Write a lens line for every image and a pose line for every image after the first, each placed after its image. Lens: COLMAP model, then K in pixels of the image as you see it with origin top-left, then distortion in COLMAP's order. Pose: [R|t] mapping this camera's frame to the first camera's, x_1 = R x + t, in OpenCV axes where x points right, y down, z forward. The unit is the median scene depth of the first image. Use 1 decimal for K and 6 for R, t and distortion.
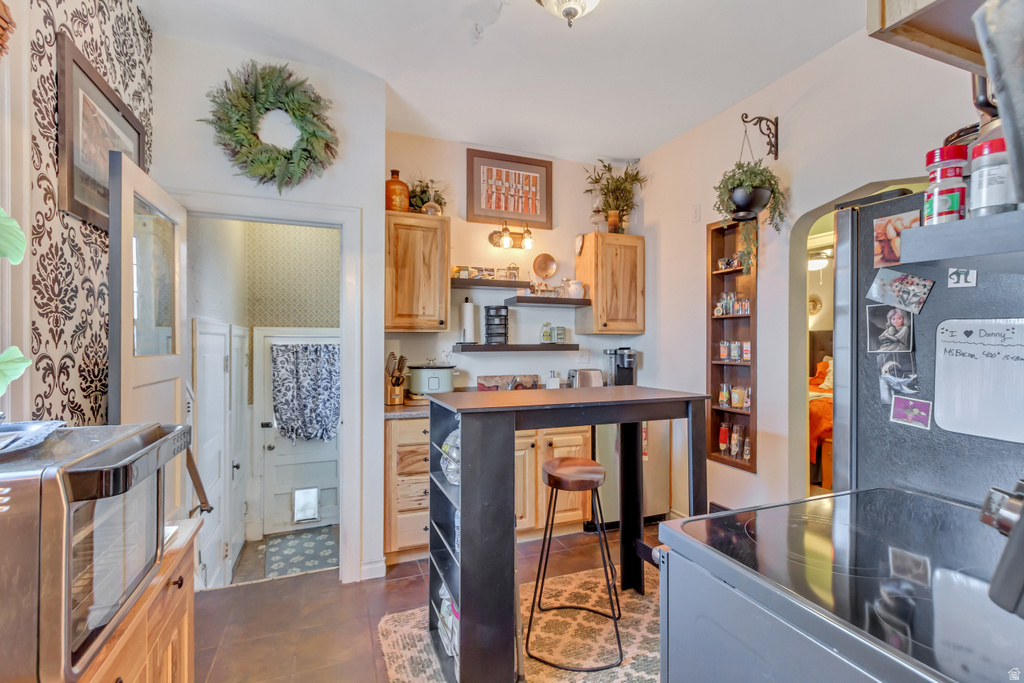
lens RADIAL K [[471.2, 0, 513.4], [0, 471.2, 340.3], [0, 0, 1]] dist [0.000870, 0.000170]
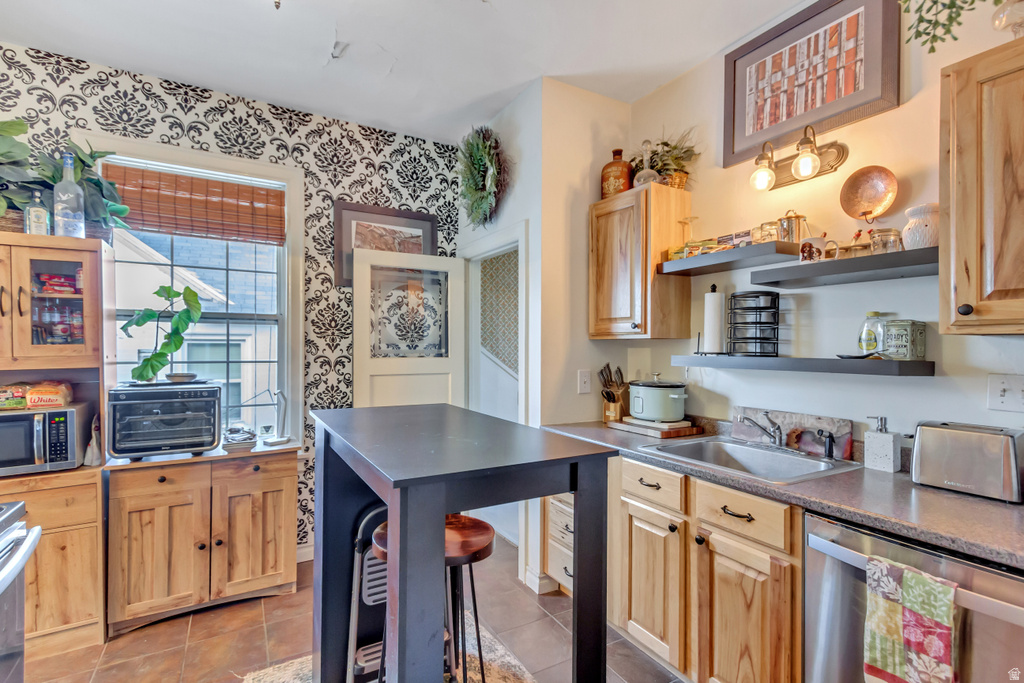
lens RADIAL K [[471.2, 0, 506.7], [0, 471.2, 345.6], [0, 0, 1]] dist [0.000870, 0.000170]
pose [[0.152784, 0.000338, -0.988260, 0.497126], [0.002009, 0.999998, 0.000653, -0.005806], [0.988258, -0.002085, 0.152783, 0.591203]]
